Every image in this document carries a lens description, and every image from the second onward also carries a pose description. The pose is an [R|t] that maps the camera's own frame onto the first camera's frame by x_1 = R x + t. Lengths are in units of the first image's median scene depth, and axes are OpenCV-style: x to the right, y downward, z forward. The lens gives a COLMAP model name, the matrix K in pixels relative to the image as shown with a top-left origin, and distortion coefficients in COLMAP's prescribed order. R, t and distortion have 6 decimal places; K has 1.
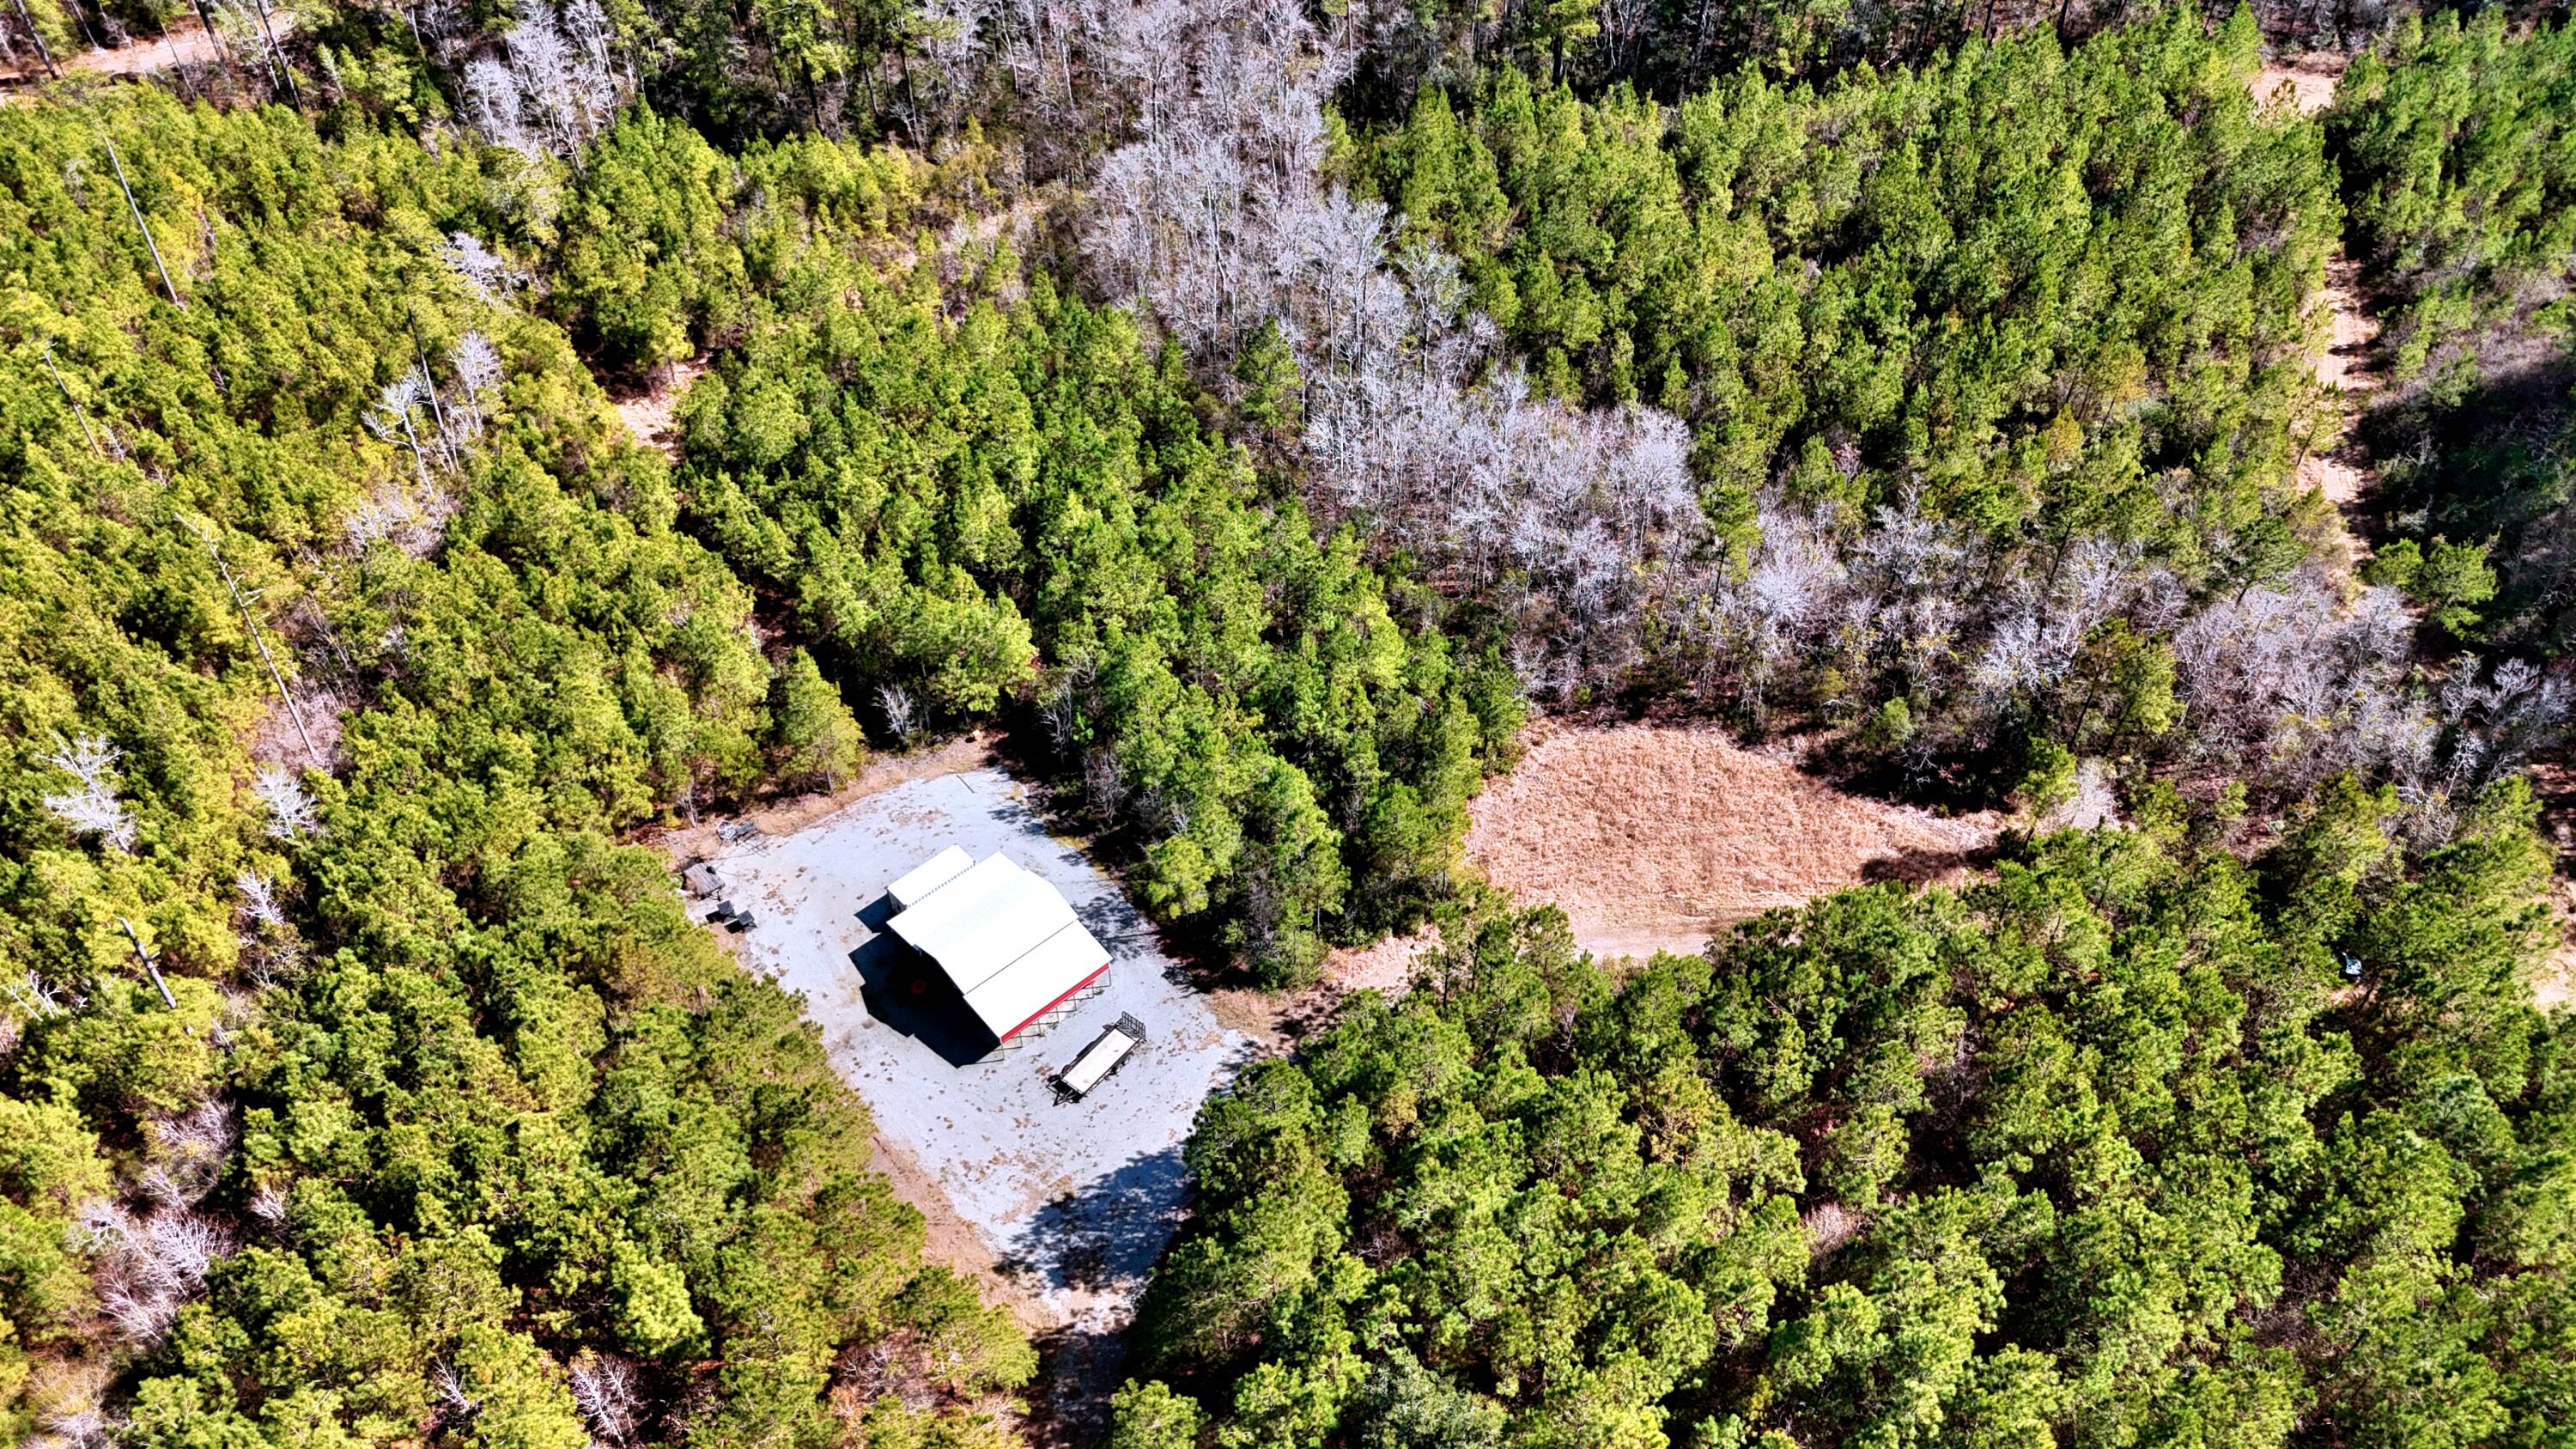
lens RADIAL K [[1899.0, 0, 1281.9], [0, 1899.0, 730.0], [0, 0, 1]] dist [0.073134, -0.057637]
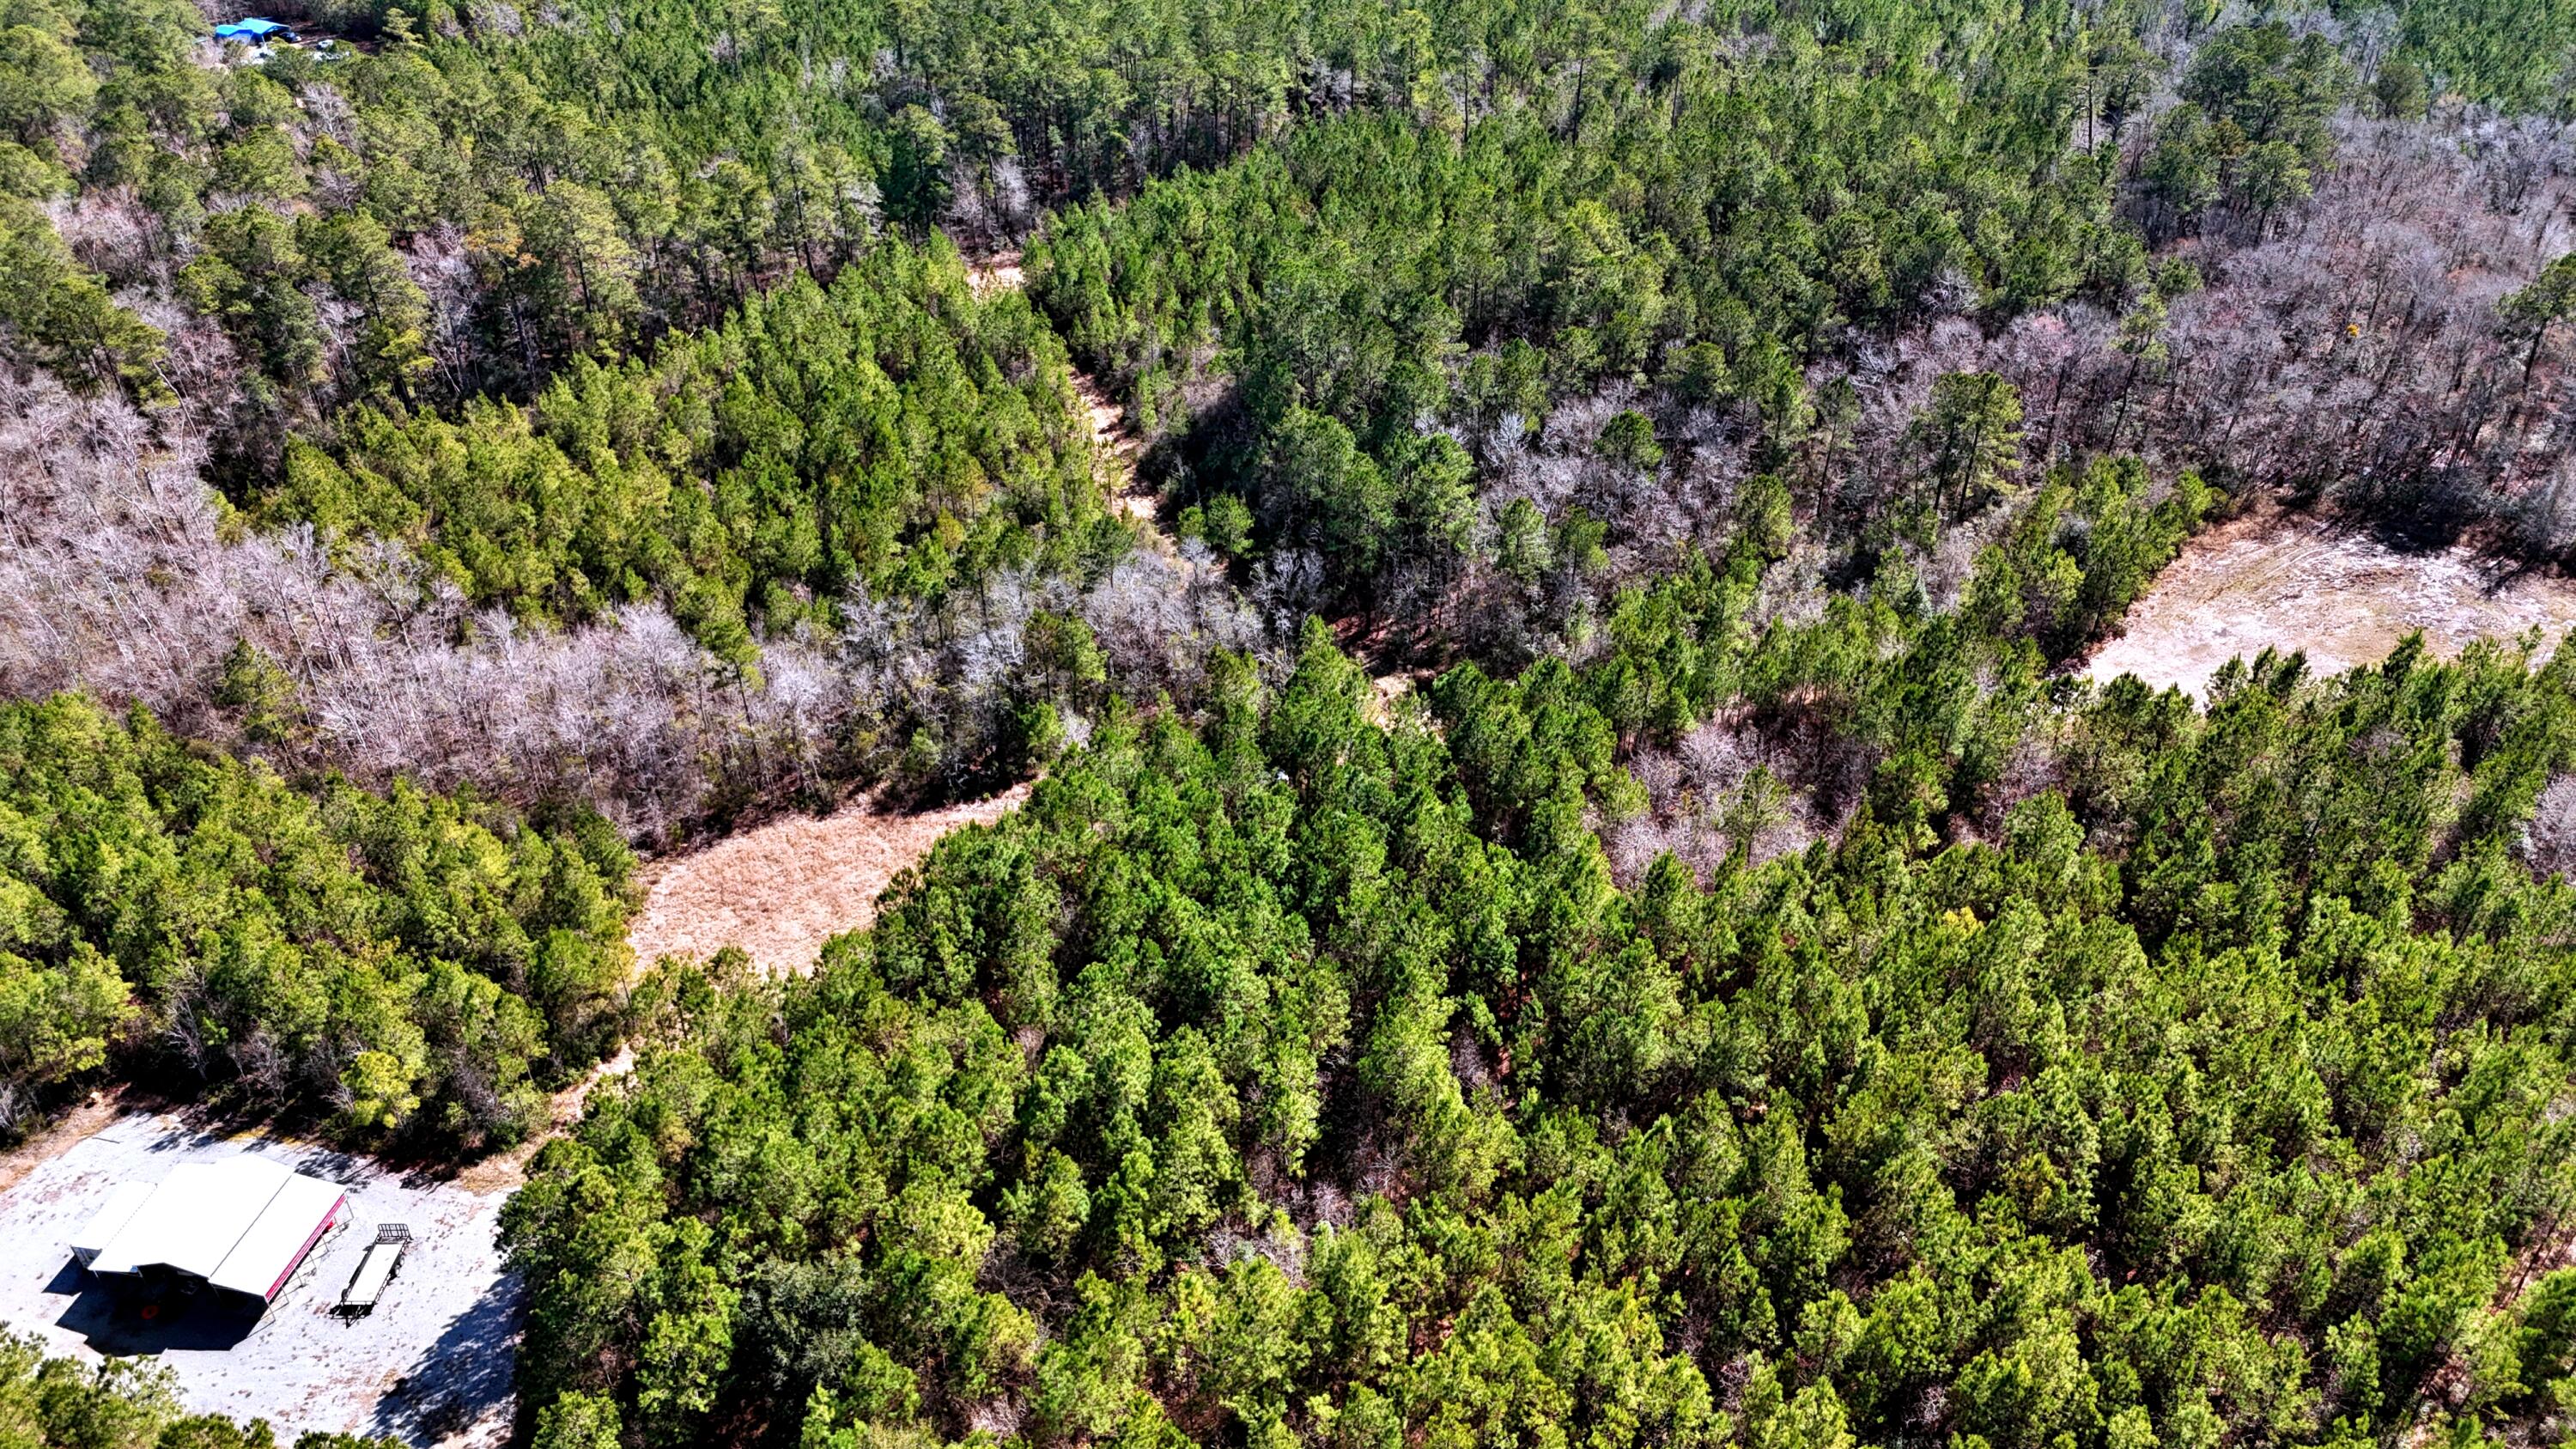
lens RADIAL K [[1899.0, 0, 1290.6], [0, 1899.0, 732.4], [0, 0, 1]] dist [0.073134, -0.057637]
pose [[0.793265, -0.347776, 0.499783, -0.106596], [0.432812, 0.899411, -0.061108, 0.163287], [-0.428258, 0.264787, 0.863992, -0.180736]]
